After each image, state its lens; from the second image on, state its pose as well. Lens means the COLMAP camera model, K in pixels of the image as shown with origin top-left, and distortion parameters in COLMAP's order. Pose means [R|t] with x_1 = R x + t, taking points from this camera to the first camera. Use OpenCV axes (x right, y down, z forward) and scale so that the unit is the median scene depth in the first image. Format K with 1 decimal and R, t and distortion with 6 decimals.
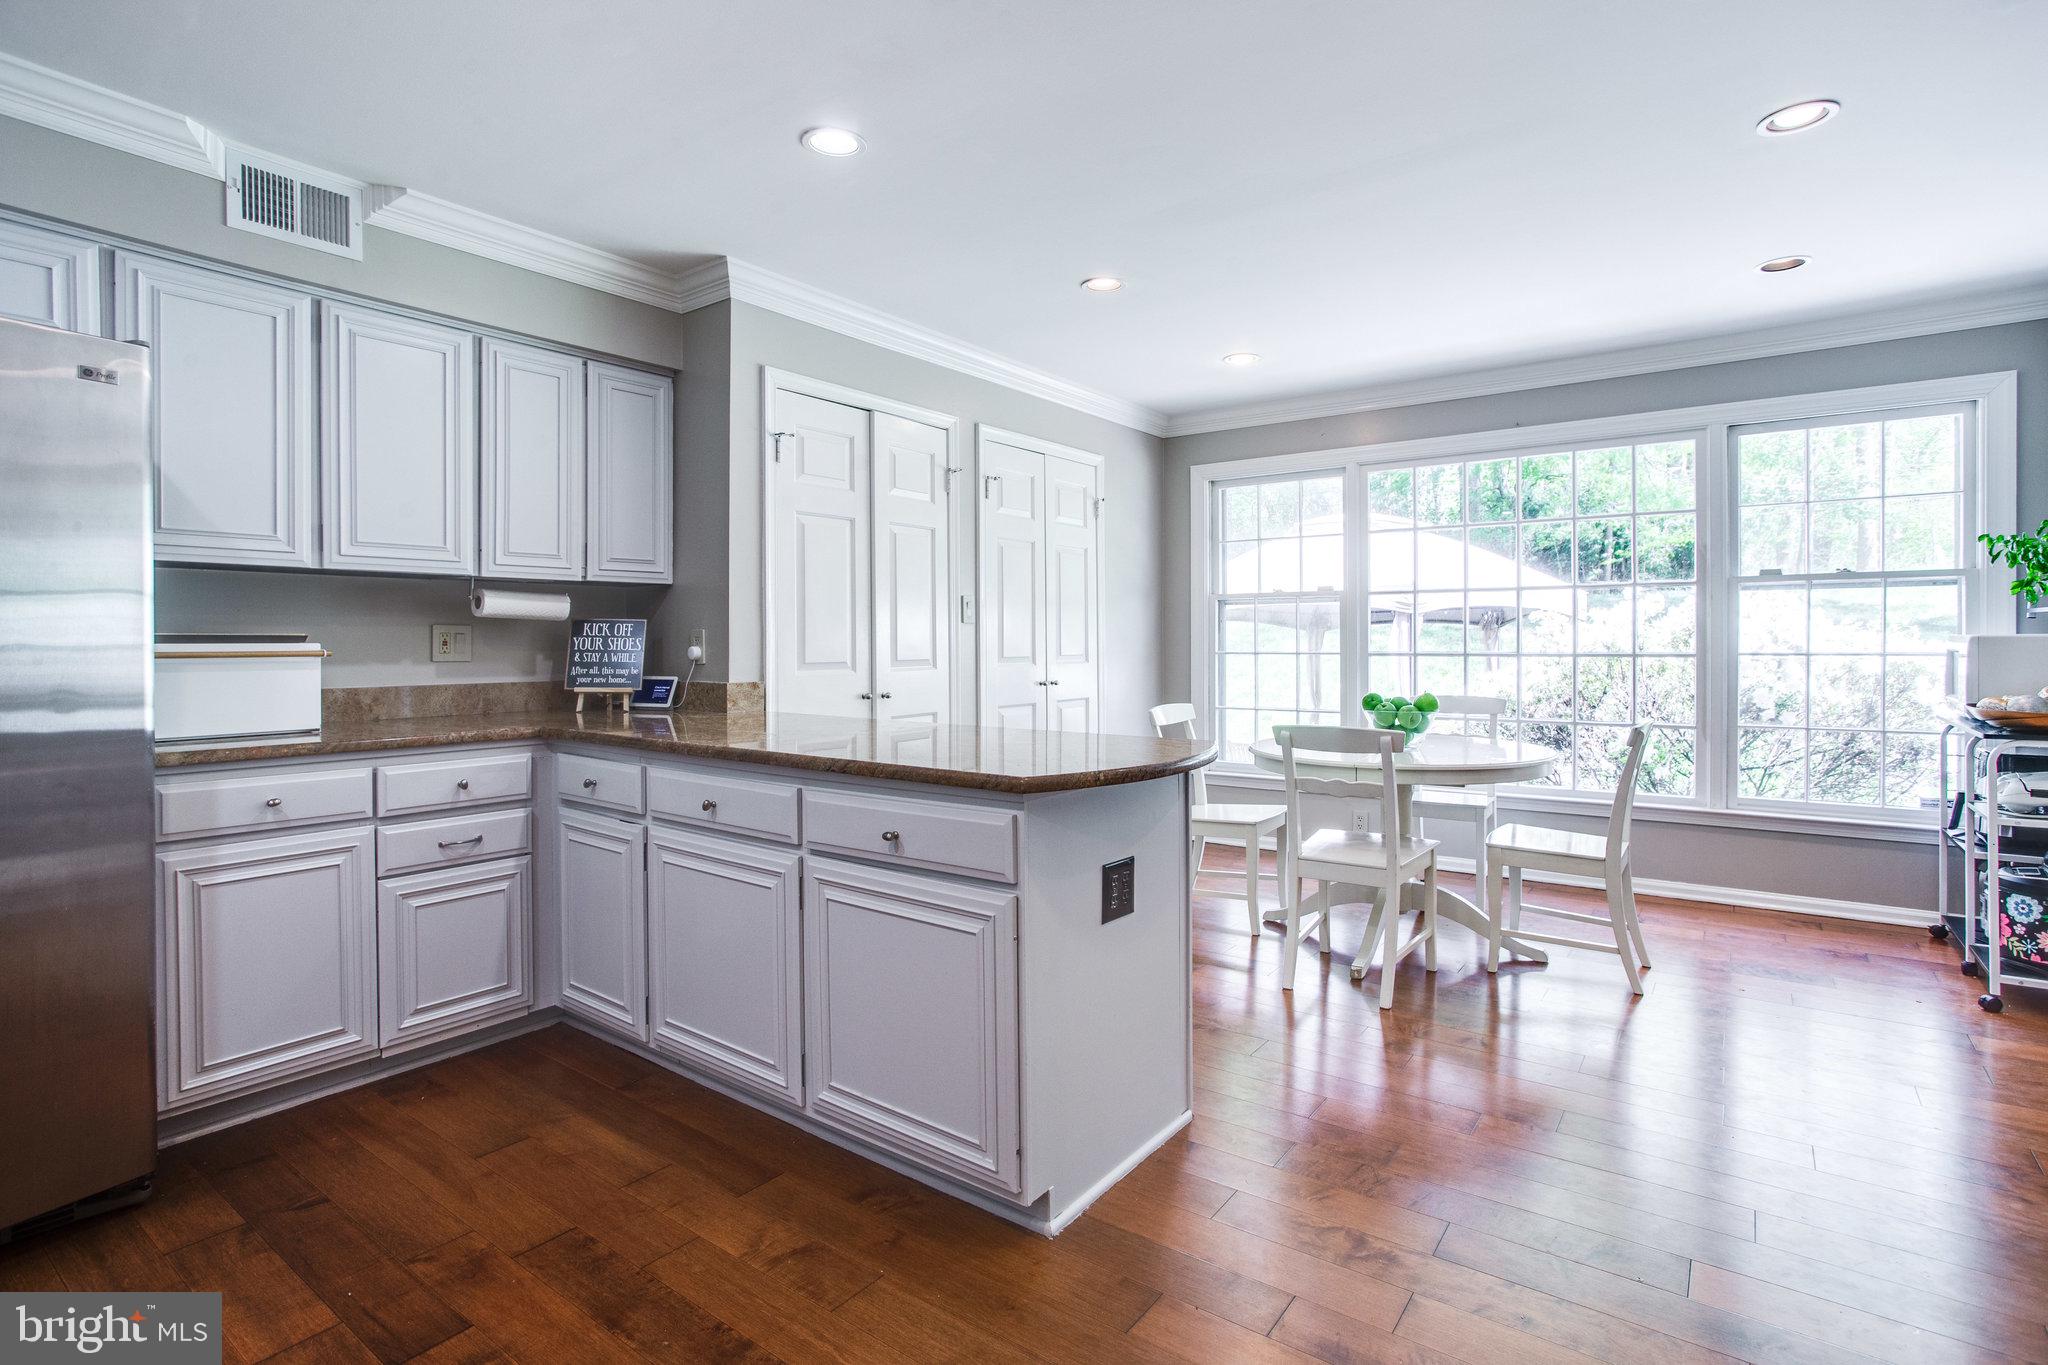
lens RADIAL K [[1007.7, 0, 1020.8], [0, 1007.7, 664.1], [0, 0, 1]] dist [-0.023107, 0.000628]
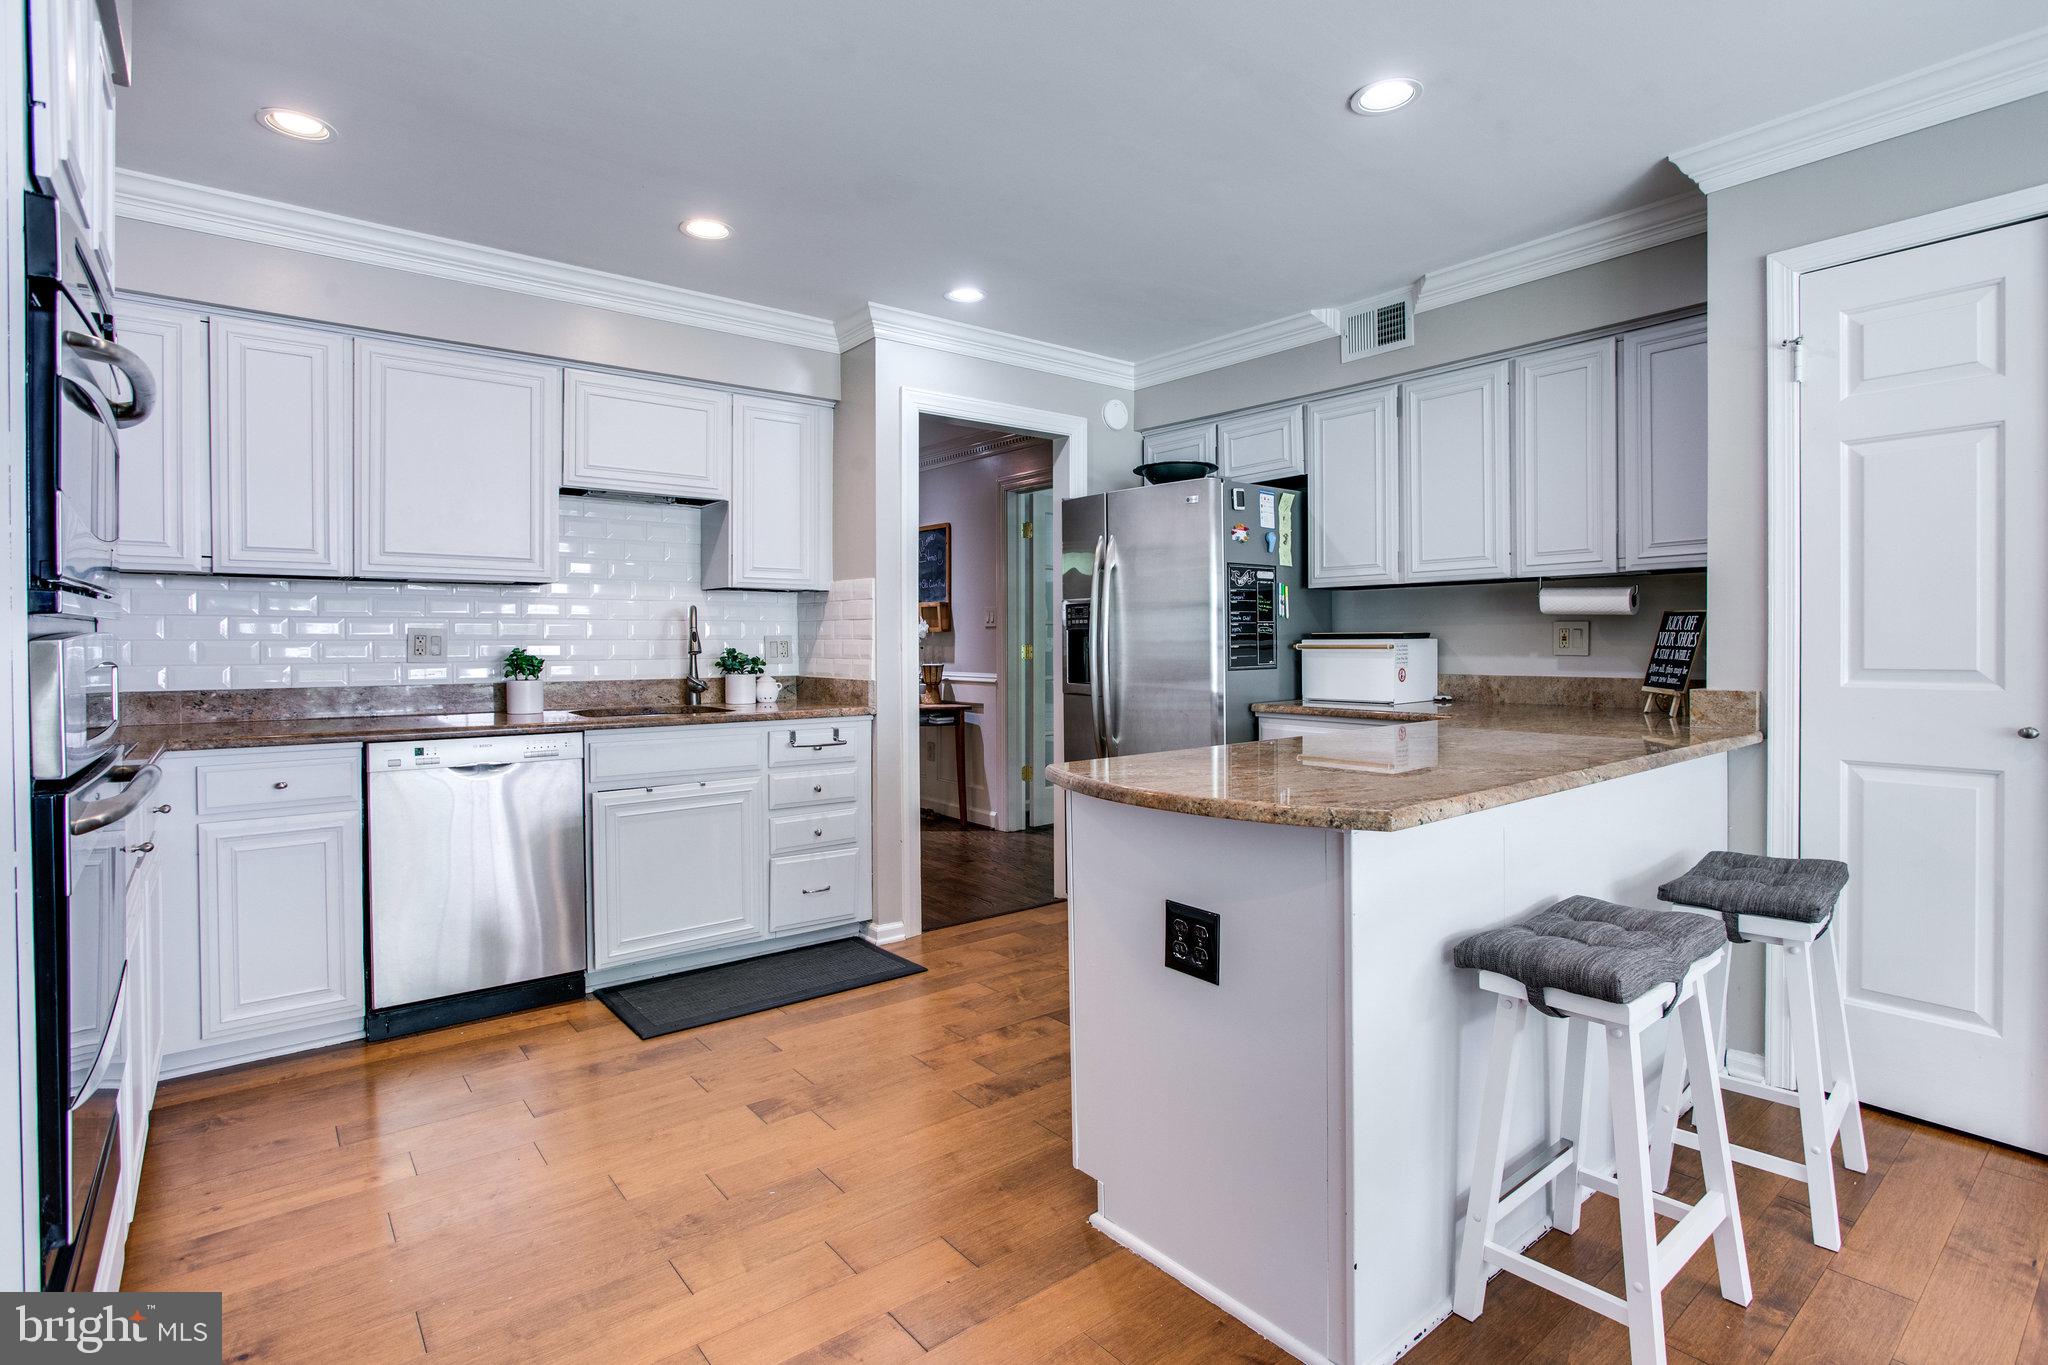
lens RADIAL K [[1019.9, 0, 1027.1], [0, 1019.9, 649.7], [0, 0, 1]] dist [-0.034821, 0.000578]
pose [[-0.284665, 0.012270, -0.958549, 0.676315], [-0.014877, 0.999741, 0.017215, -0.019931], [0.958512, 0.019161, -0.284409, 0.804901]]
